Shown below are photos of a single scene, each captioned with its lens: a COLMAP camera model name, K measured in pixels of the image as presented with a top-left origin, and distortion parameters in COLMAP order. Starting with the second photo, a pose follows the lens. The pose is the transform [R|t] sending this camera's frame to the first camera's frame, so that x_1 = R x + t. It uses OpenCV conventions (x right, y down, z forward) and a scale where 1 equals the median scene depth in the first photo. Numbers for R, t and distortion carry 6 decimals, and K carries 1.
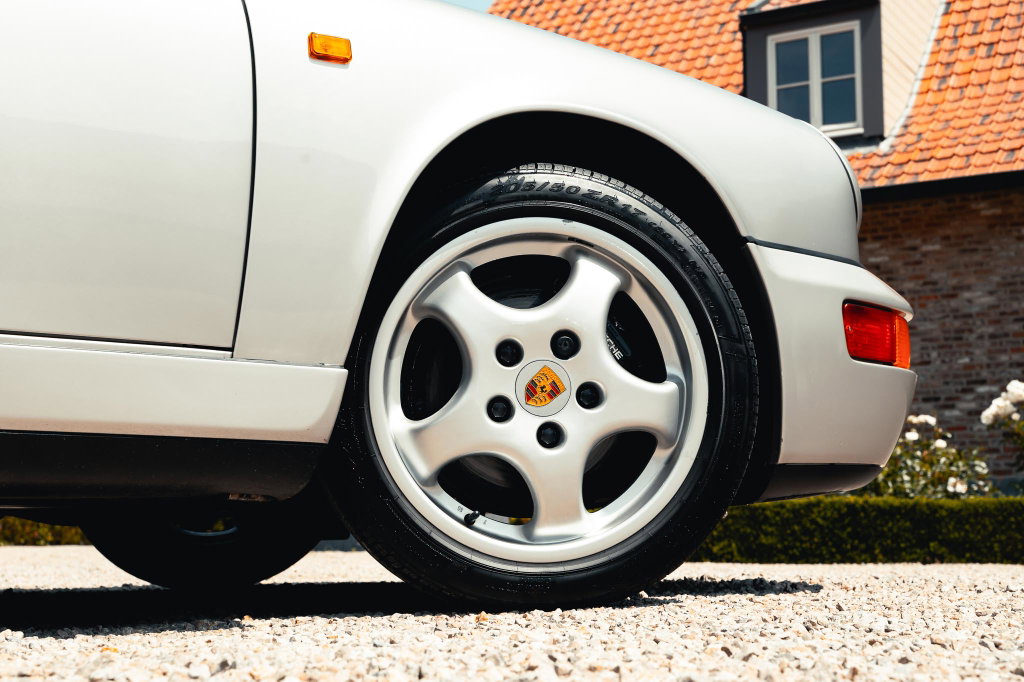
lens RADIAL K [[1448.7, 0, 511.9], [0, 1448.7, 341.6], [0, 0, 1]] dist [0.023173, 0.000000]
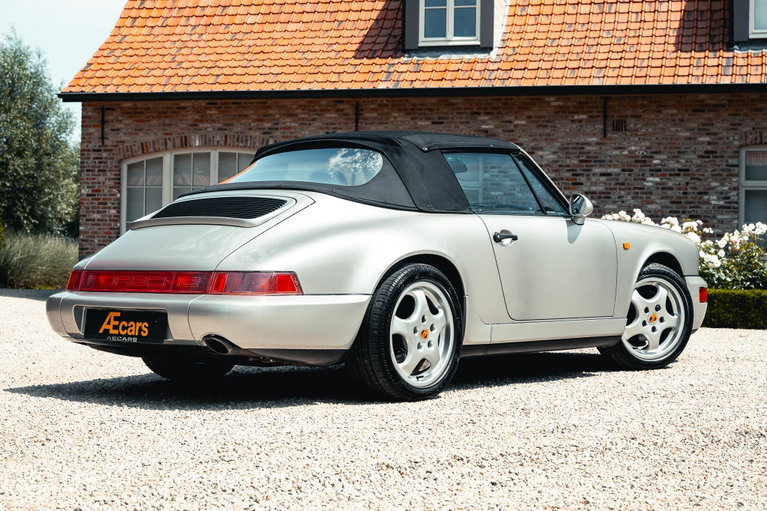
lens RADIAL K [[1239.2, 0, 384.6], [0, 1239.2, 254.8], [0, 0, 1]] dist [0.042162, 0.000000]
pose [[0.961479, 0.010517, 0.274676, -0.245137], [-0.044761, 0.991920, 0.118705, -0.077586], [-0.271208, -0.126427, 0.954182, -0.316119]]
